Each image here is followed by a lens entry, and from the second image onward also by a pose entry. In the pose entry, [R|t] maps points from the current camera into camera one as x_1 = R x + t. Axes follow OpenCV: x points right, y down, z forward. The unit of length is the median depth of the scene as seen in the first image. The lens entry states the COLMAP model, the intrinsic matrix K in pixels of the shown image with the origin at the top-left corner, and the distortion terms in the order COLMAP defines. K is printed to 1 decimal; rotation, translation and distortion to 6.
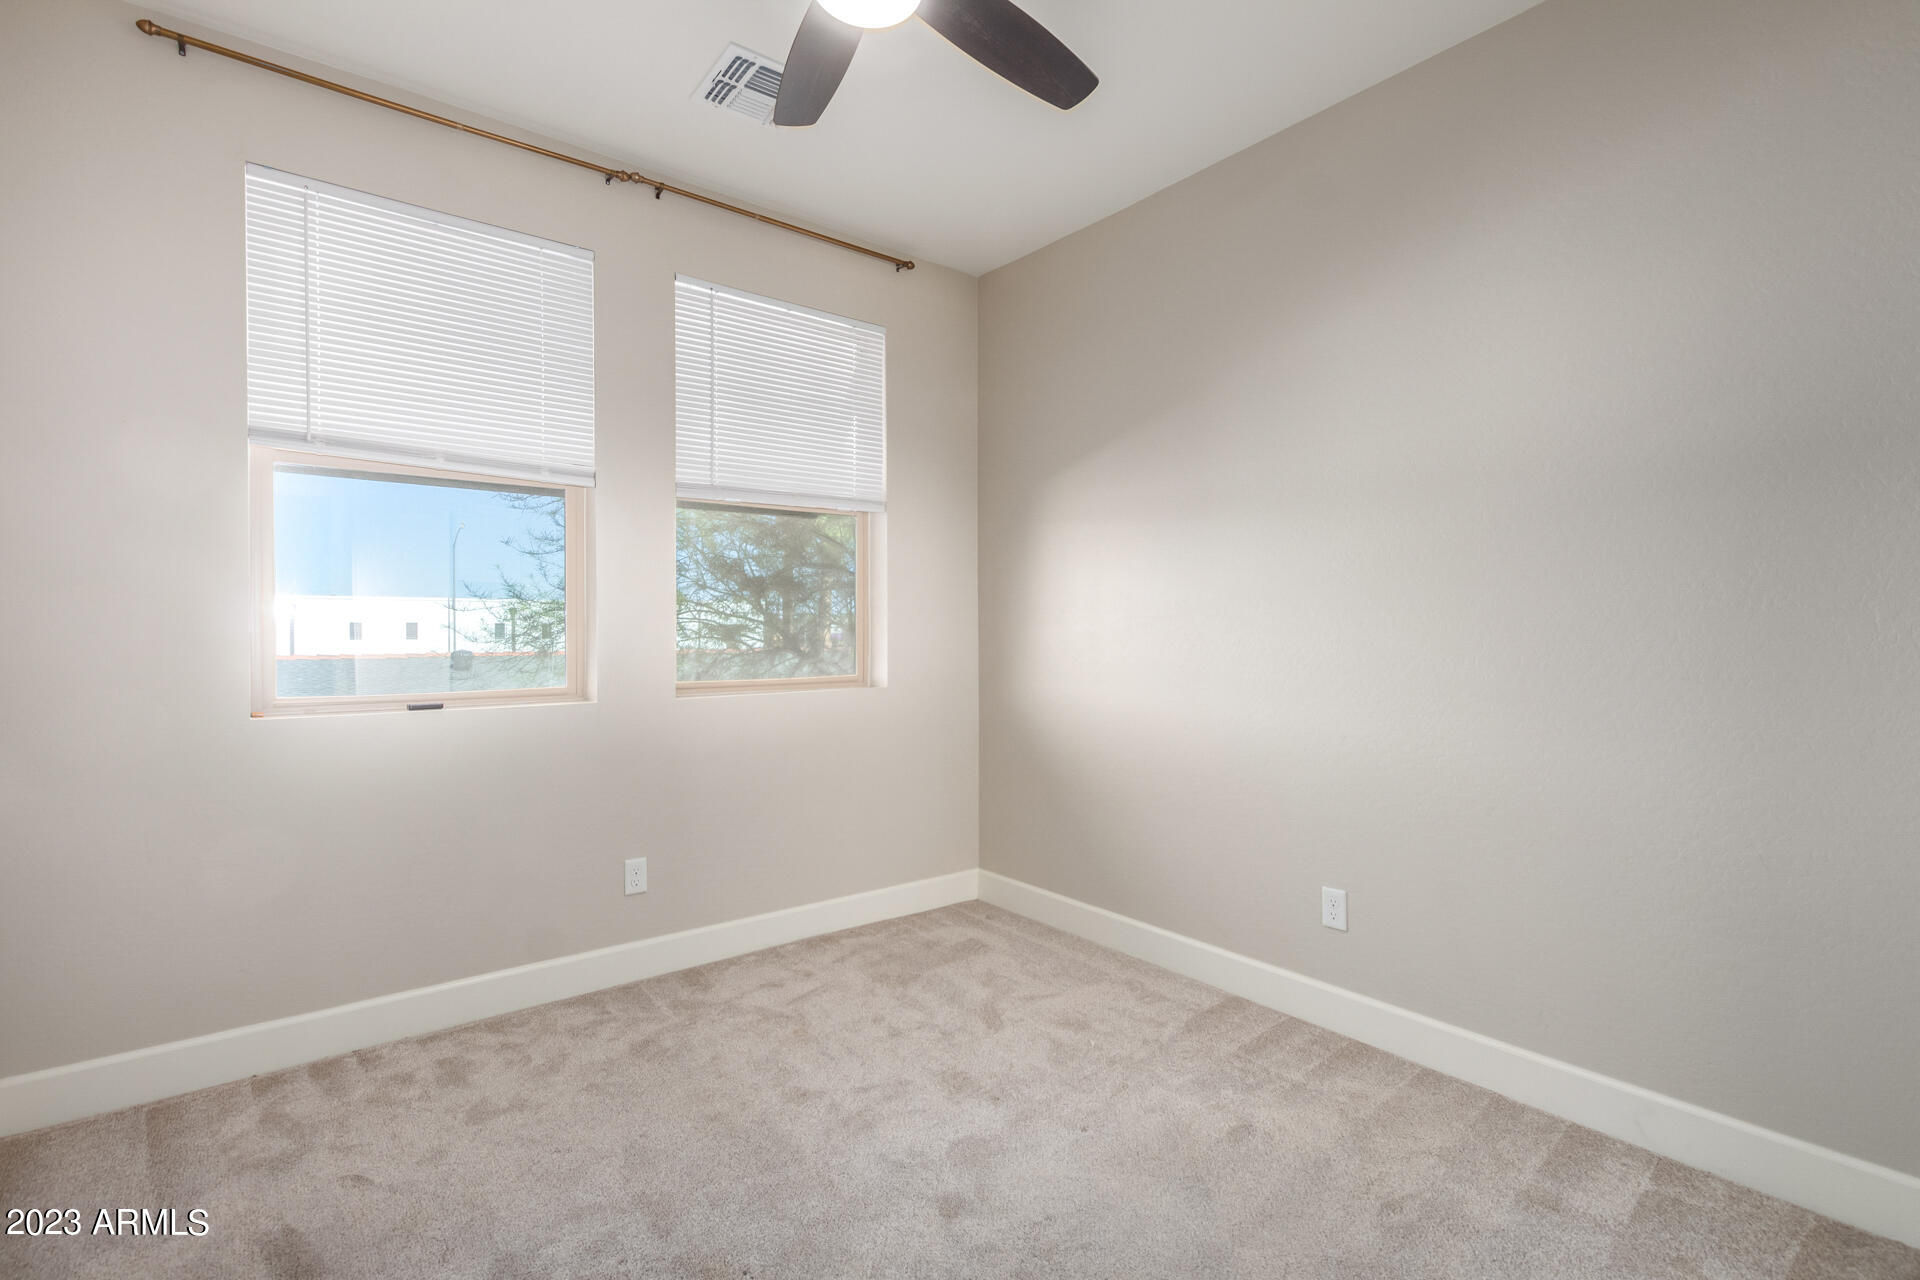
lens RADIAL K [[888.9, 0, 956.4], [0, 888.9, 627.8], [0, 0, 1]] dist [-0.005100, -0.001960]
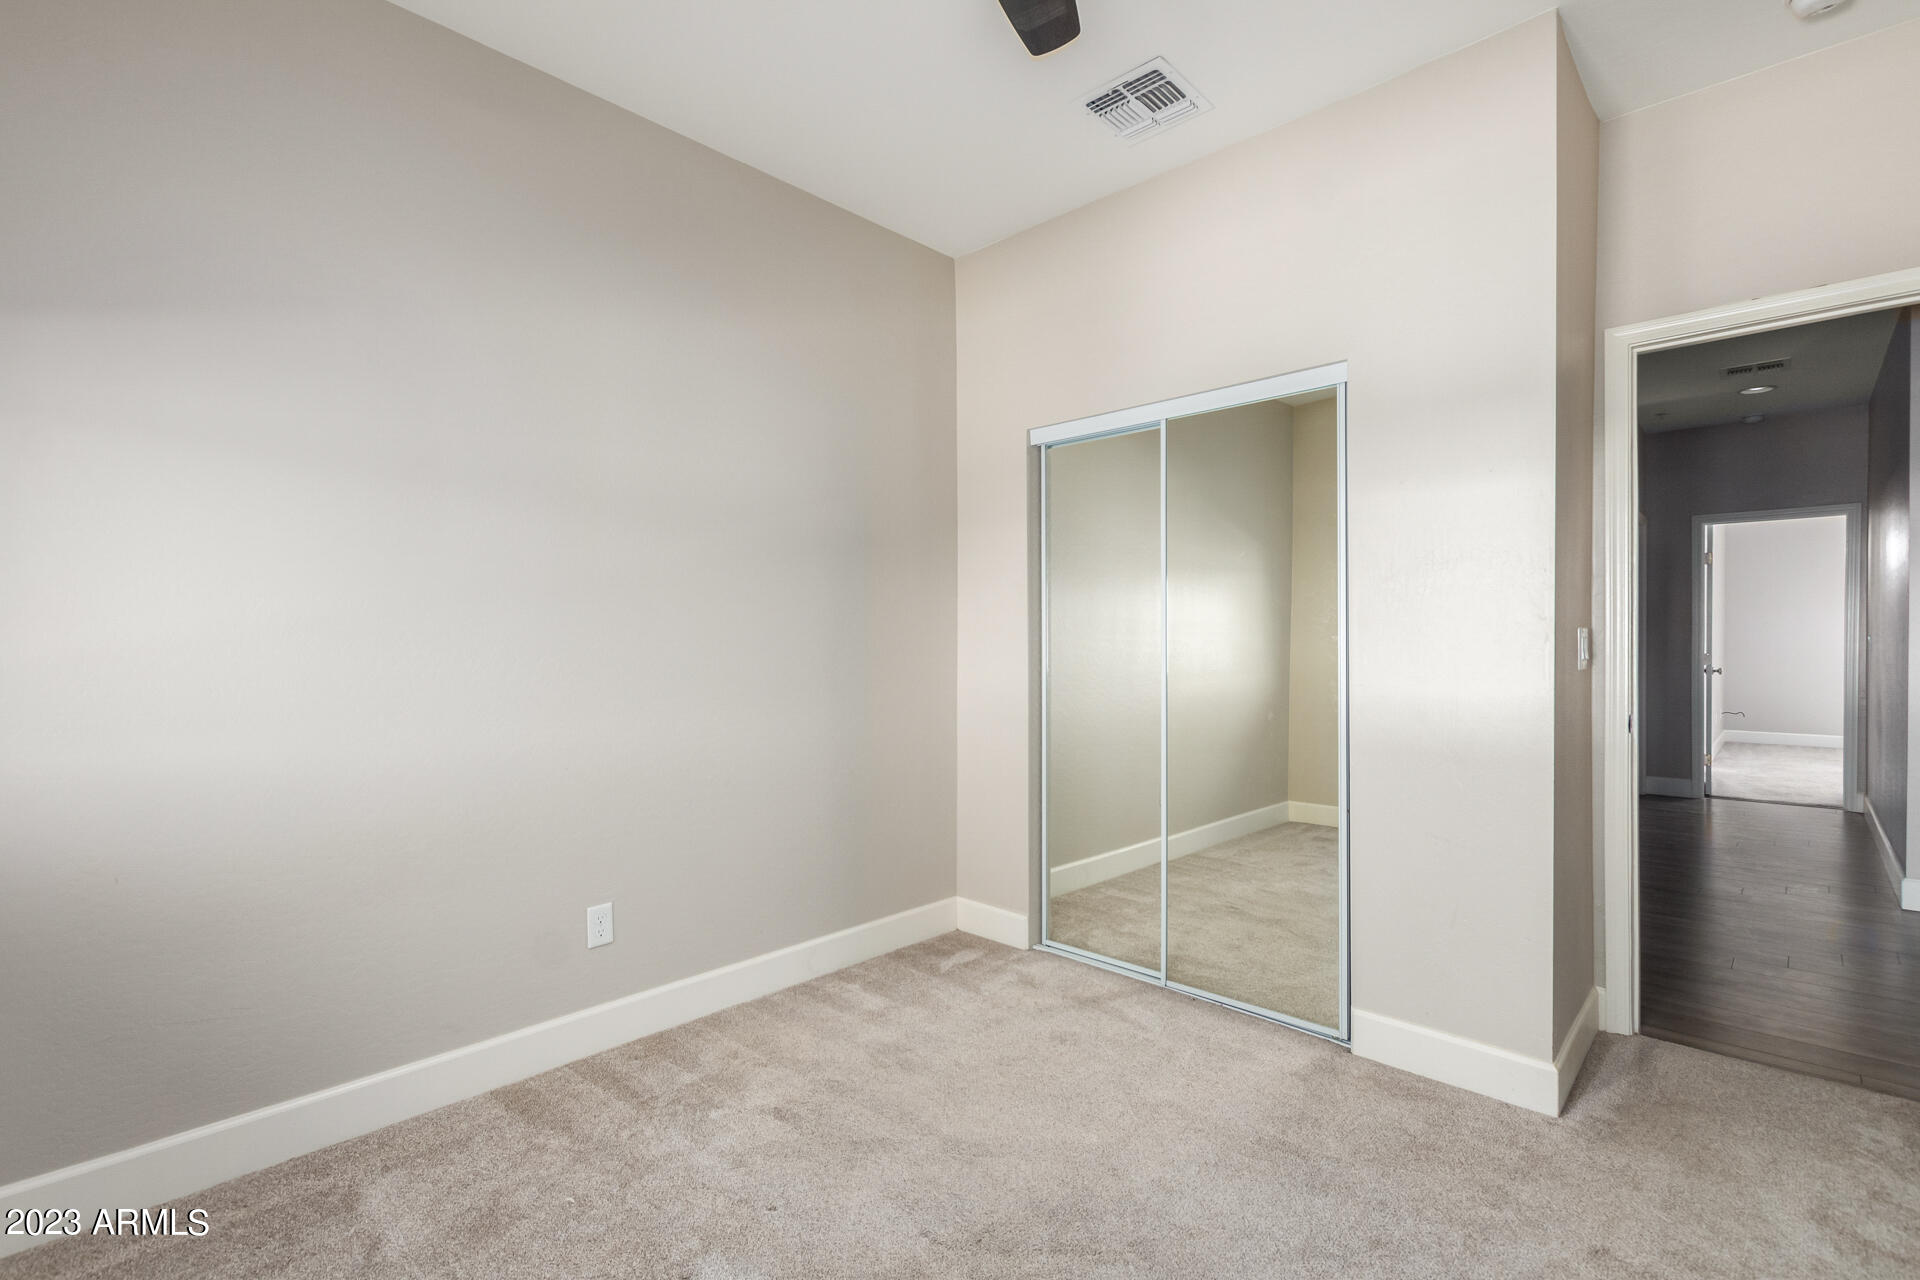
lens RADIAL K [[888.9, 0, 961.6], [0, 888.9, 643.9], [0, 0, 1]] dist [-0.005100, -0.001960]
pose [[-0.161748, -0.004225, 0.986823, -0.689205], [0.002101, 0.999987, 0.004626, 0.004249], [-0.986830, 0.002821, -0.161737, 0.882763]]
